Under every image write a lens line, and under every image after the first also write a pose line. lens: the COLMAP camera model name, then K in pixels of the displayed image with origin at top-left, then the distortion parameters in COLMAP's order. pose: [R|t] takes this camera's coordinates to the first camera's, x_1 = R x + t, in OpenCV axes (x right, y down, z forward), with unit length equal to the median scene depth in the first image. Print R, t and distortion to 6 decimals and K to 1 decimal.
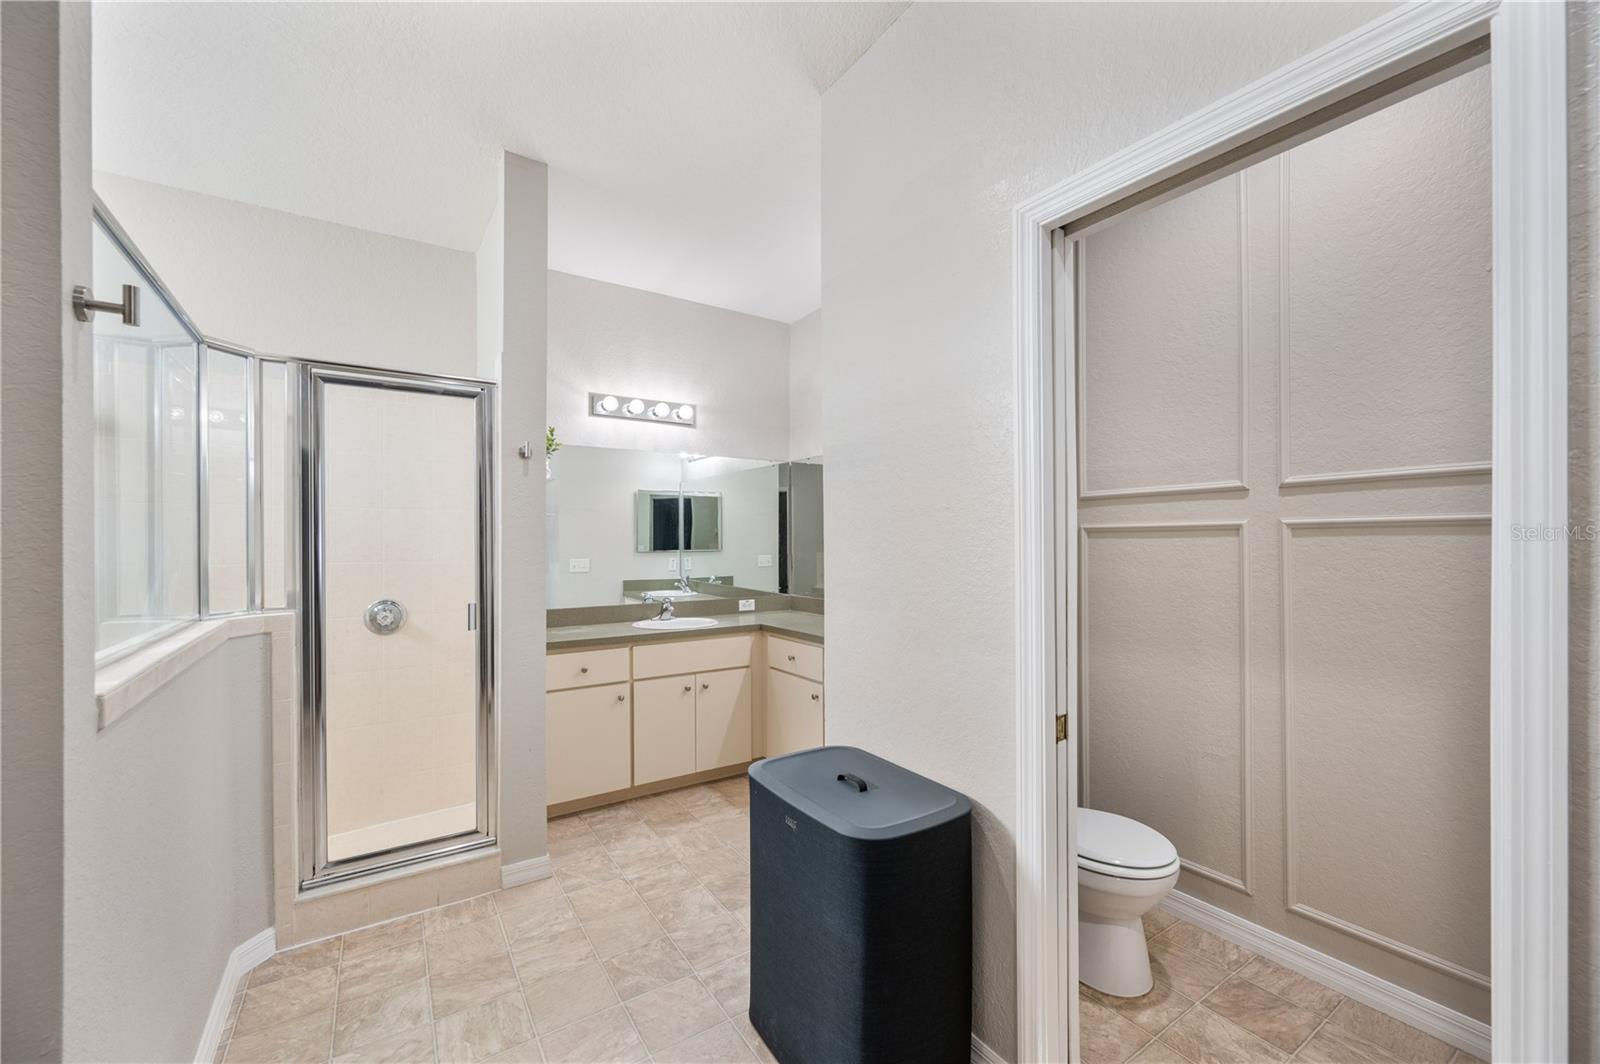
lens RADIAL K [[634.1, 0, 797.0], [0, 634.1, 539.1], [0, 0, 1]] dist [-0.003251, -0.000164]
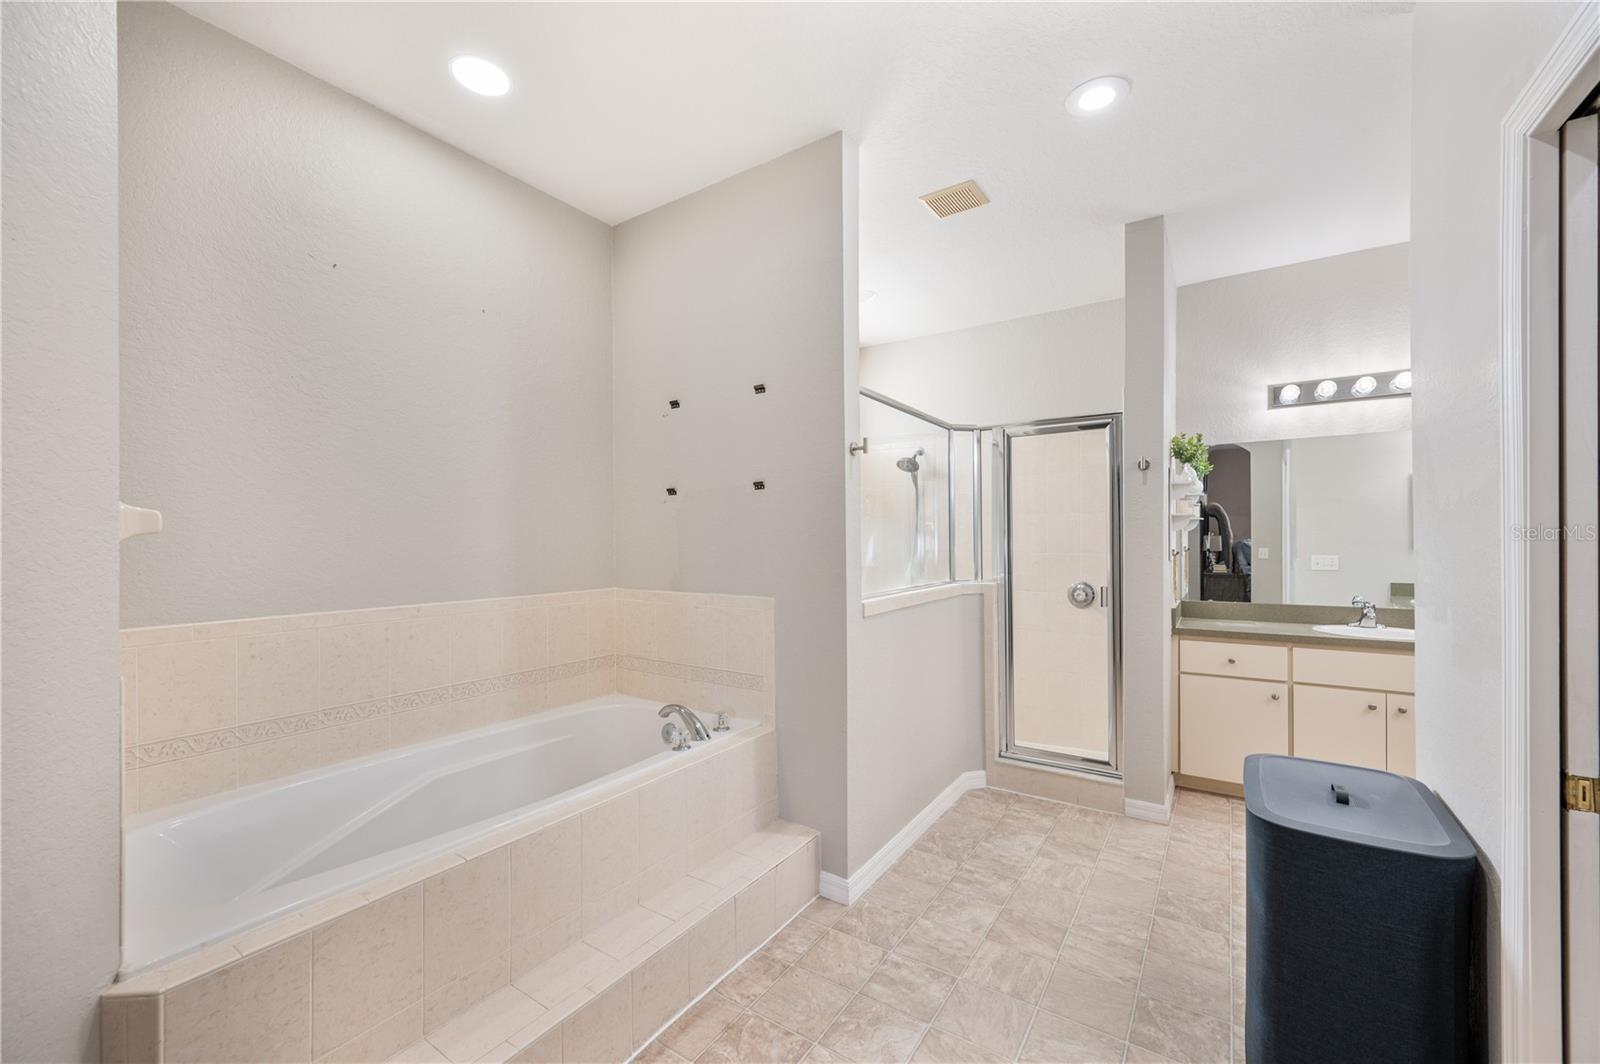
lens RADIAL K [[640.2, 0, 798.3], [0, 640.2, 542.7], [0, 0, 1]] dist [0.002809, 0.000256]
pose [[0.382391, 0.005241, -0.923986, 0.368840], [0.009977, 0.999902, 0.009801, -0.006305], [0.923947, -0.012967, 0.382302, -0.063717]]
